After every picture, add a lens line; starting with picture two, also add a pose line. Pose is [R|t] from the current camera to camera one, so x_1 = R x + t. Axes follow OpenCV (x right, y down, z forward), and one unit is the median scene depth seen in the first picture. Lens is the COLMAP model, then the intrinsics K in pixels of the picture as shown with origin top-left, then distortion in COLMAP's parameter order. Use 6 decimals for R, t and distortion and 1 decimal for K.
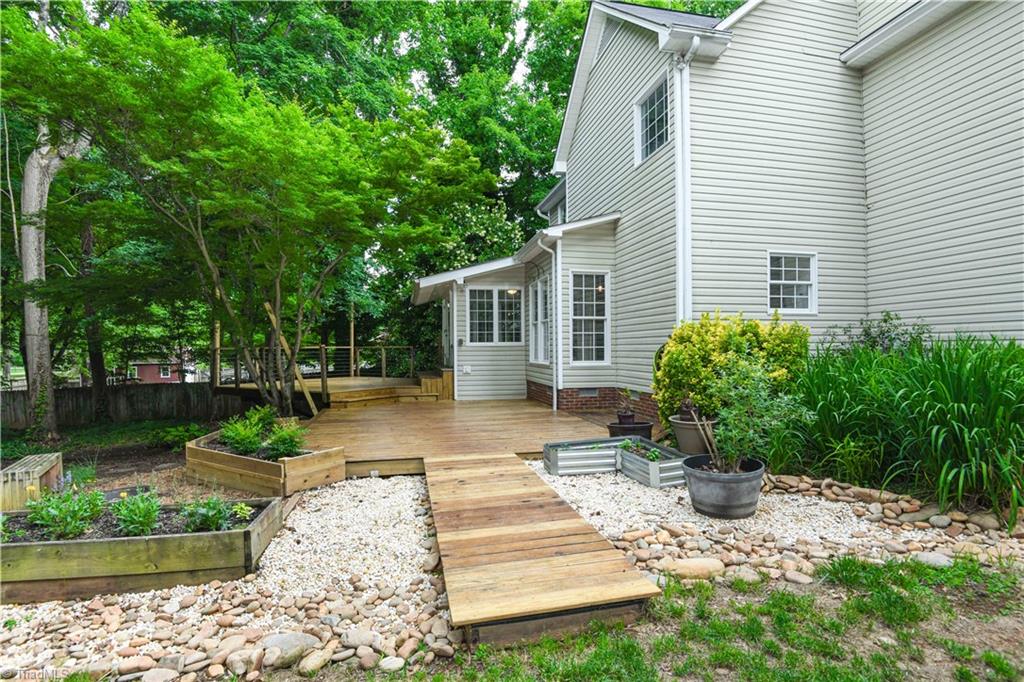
lens RADIAL K [[469.3, 0, 508.8], [0, 469.3, 348.5], [0, 0, 1]] dist [-0.022066, -0.001346]
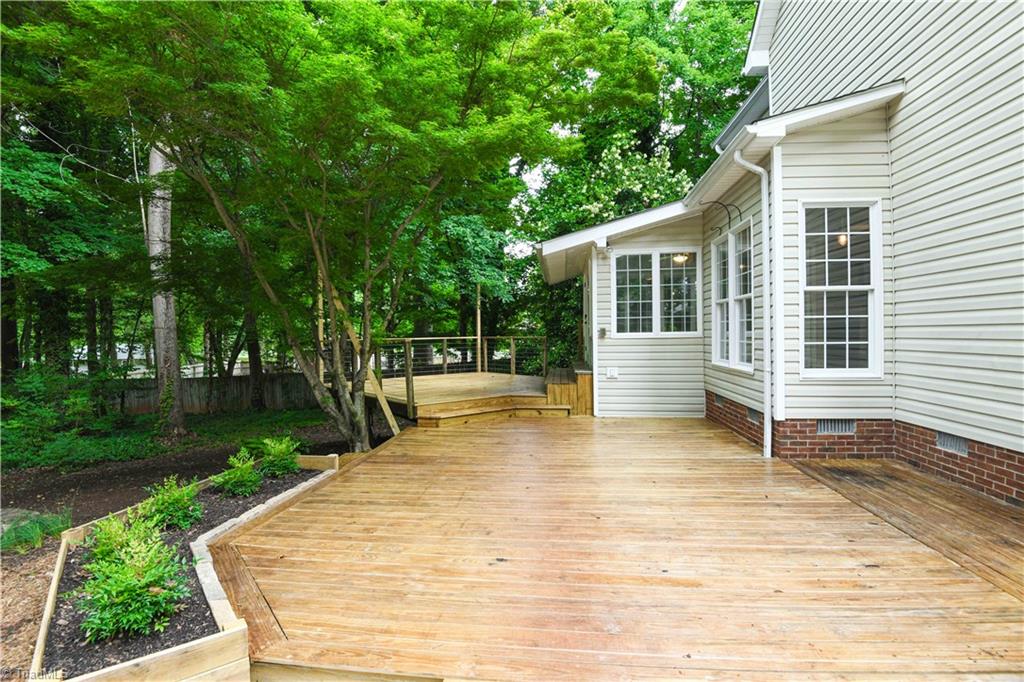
lens RADIAL K [[469.3, 0, 512.5], [0, 469.3, 340.6], [0, 0, 1]] dist [-0.022066, -0.001346]
pose [[0.947889, -0.000712, -0.318601, -0.009999], [0.005685, 0.999876, 0.014682, -0.012941], [0.318551, -0.015728, 0.947775, 0.314351]]
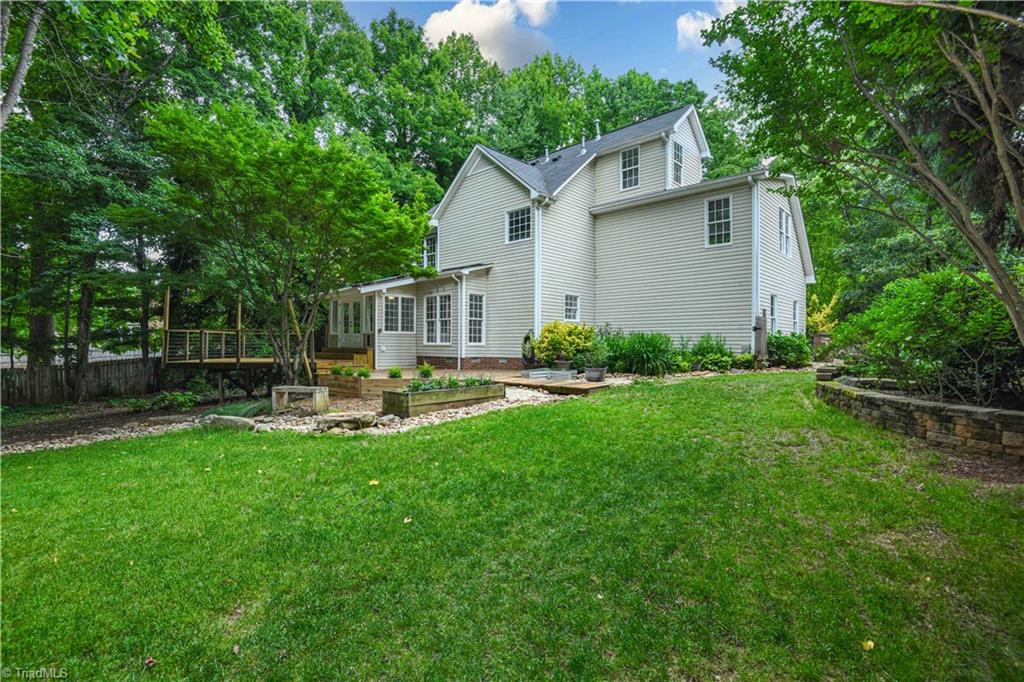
lens RADIAL K [[469.3, 0, 504.5], [0, 469.3, 343.5], [0, 0, 1]] dist [-0.022066, -0.001346]
pose [[0.829773, 0.013425, 0.557940, -0.619857], [-0.011333, 0.999910, -0.007204, 0.034409], [-0.557986, -0.000345, 0.829850, -0.470612]]
